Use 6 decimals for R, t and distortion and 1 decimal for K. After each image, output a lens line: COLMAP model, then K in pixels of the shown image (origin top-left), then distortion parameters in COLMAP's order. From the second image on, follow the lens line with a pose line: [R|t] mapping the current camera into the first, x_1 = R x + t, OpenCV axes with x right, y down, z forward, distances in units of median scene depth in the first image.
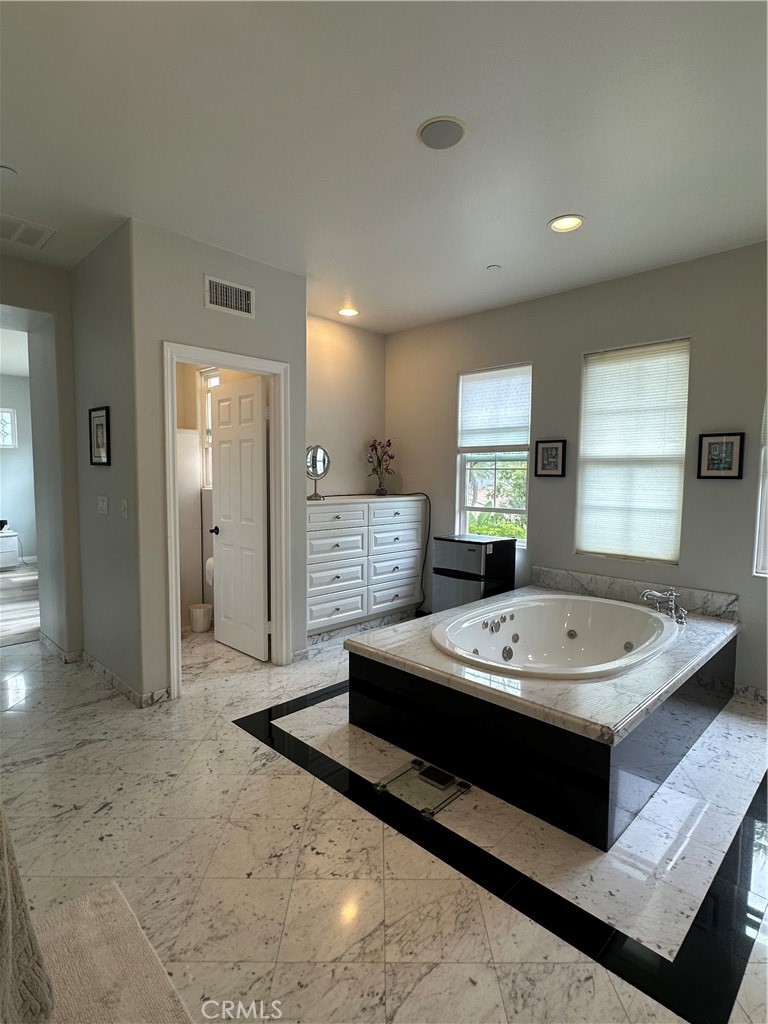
lens RADIAL K [[531.5, 0, 376.7], [0, 531.5, 514.5], [0, 0, 1]] dist [-0.001344, 0.000168]
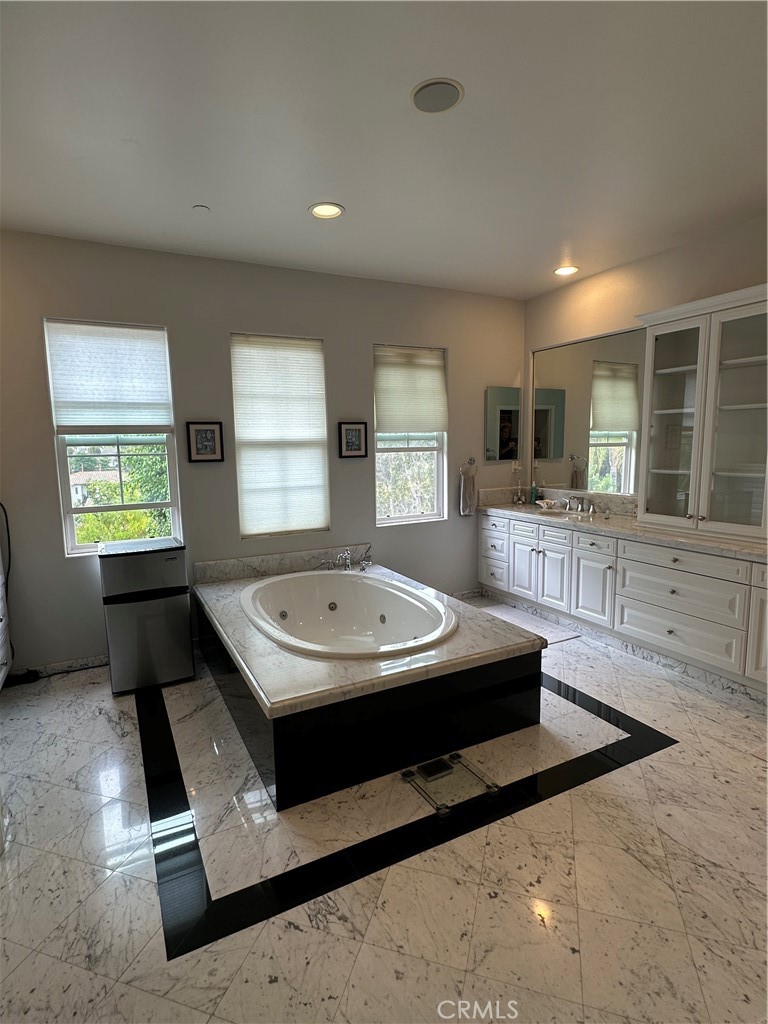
lens RADIAL K [[531.5, 0, 381.2], [0, 531.5, 516.1], [0, 0, 1]] dist [-0.001344, 0.000168]
pose [[0.297820, -0.144018, 0.943696, -0.566424], [0.093527, 0.988201, 0.121294, -0.076712], [-0.950029, 0.052137, 0.307775, 0.546063]]
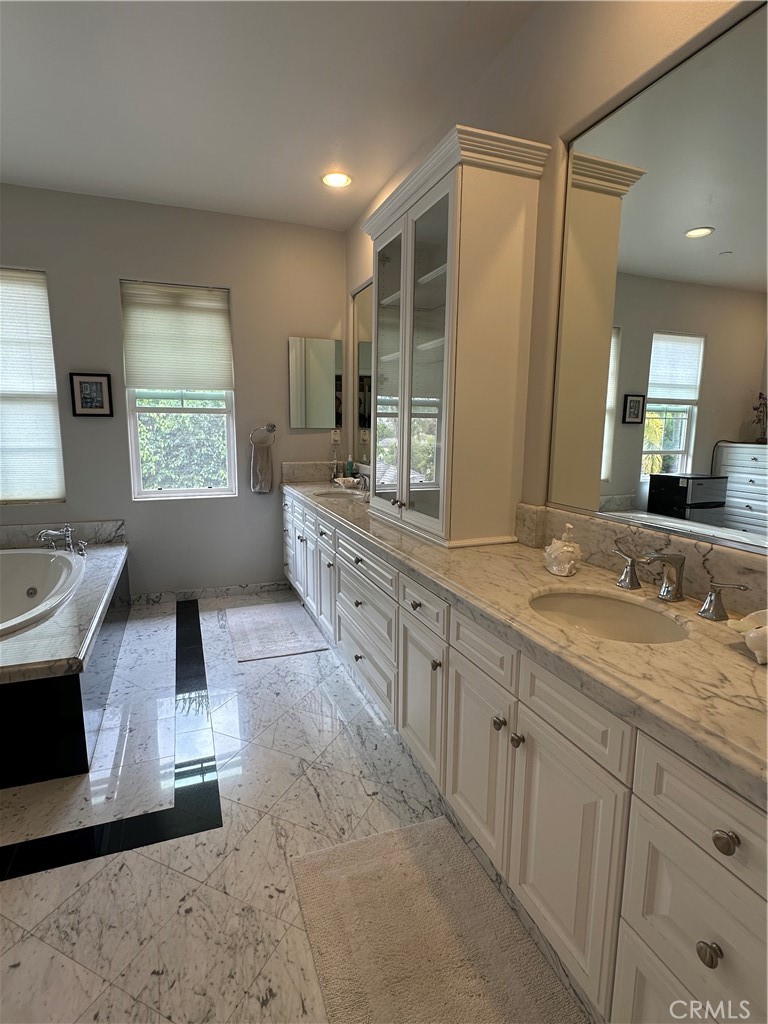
lens RADIAL K [[531.5, 0, 381.4], [0, 531.5, 513.5], [0, 0, 1]] dist [-0.001344, 0.000168]
pose [[0.410347, -0.155320, 0.898605, -0.113195], [0.063648, 0.987864, 0.141683, 0.011370], [-0.909705, -0.000945, 0.415253, 0.022764]]
